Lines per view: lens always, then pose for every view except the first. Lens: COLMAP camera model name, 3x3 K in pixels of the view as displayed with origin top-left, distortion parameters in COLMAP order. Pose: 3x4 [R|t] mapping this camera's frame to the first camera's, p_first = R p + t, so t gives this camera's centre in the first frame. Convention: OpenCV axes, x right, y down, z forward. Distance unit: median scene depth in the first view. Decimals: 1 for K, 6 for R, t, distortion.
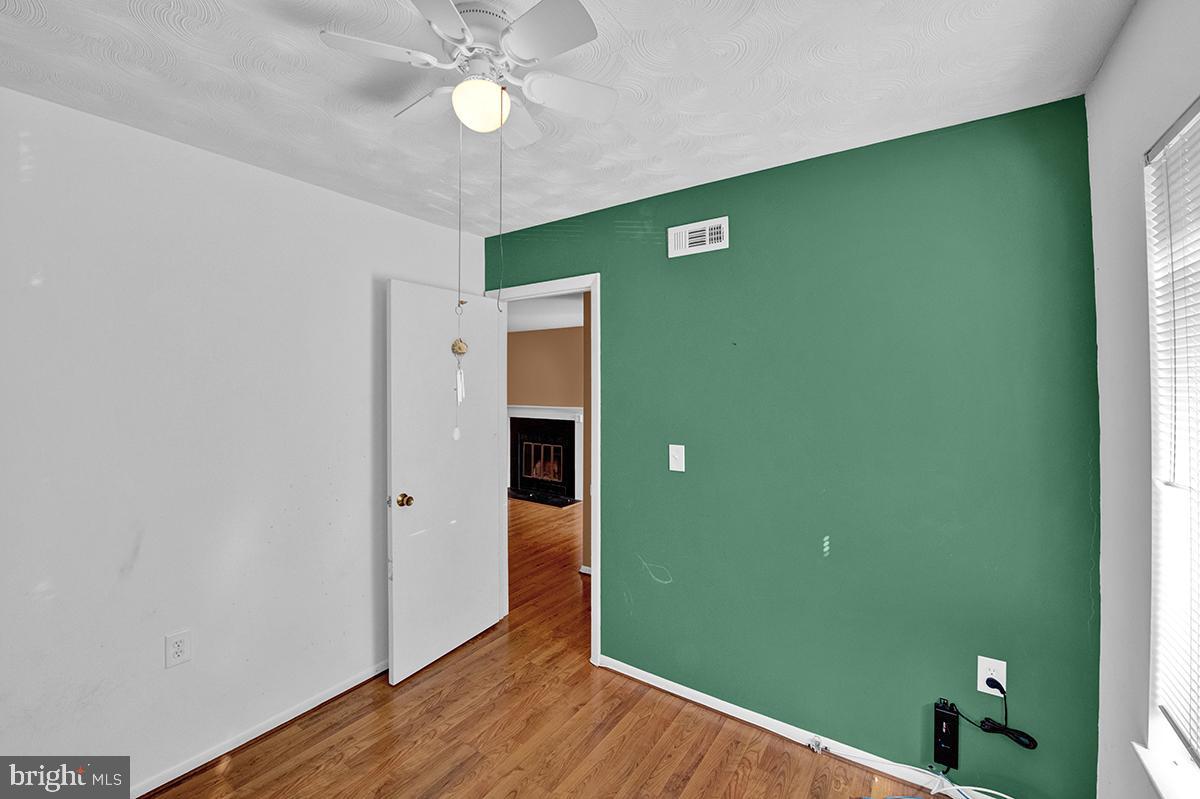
lens RADIAL K [[483.3, 0, 602.0], [0, 483.3, 381.0], [0, 0, 1]] dist [-0.019427, -0.000650]
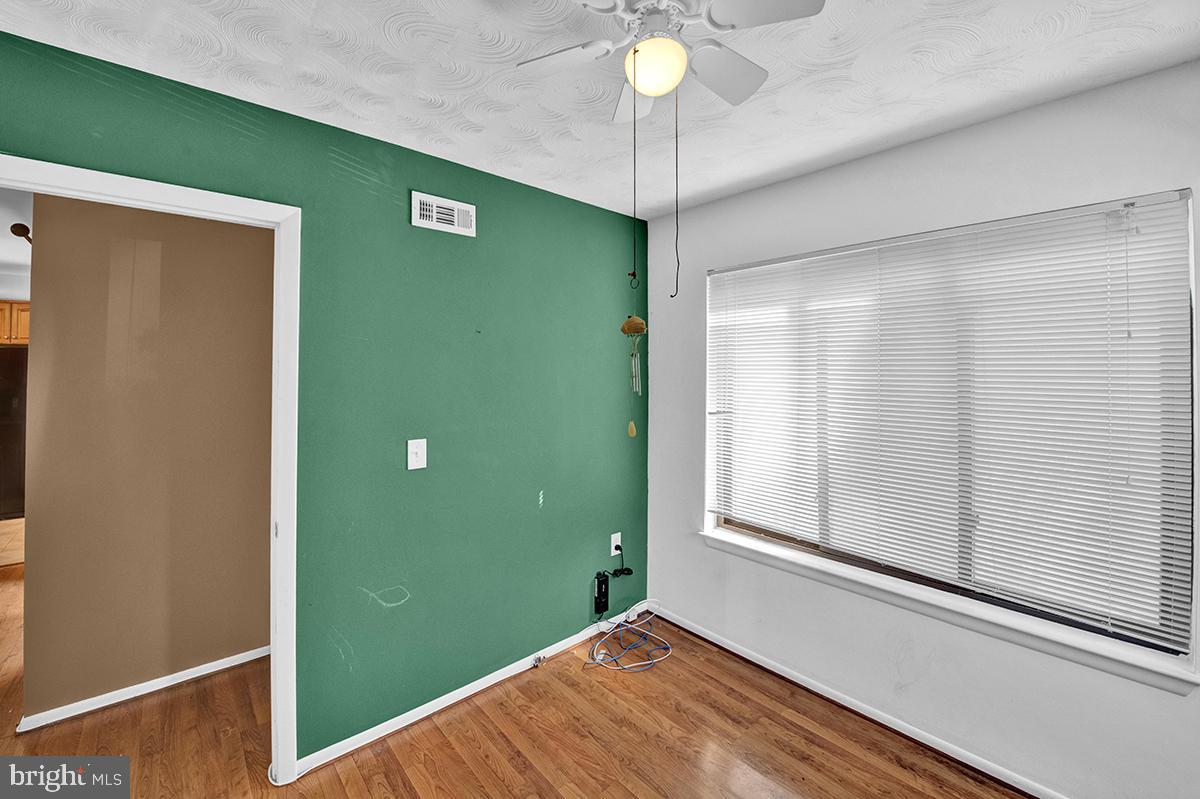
lens RADIAL K [[483.3, 0, 593.9], [0, 483.3, 368.8], [0, 0, 1]] dist [-0.019427, -0.000650]
pose [[0.249167, 0.004250, 0.968451, -0.705049], [-0.010019, 0.999948, -0.001811, 0.002019], [-0.968409, -0.009251, 0.249196, 0.531338]]
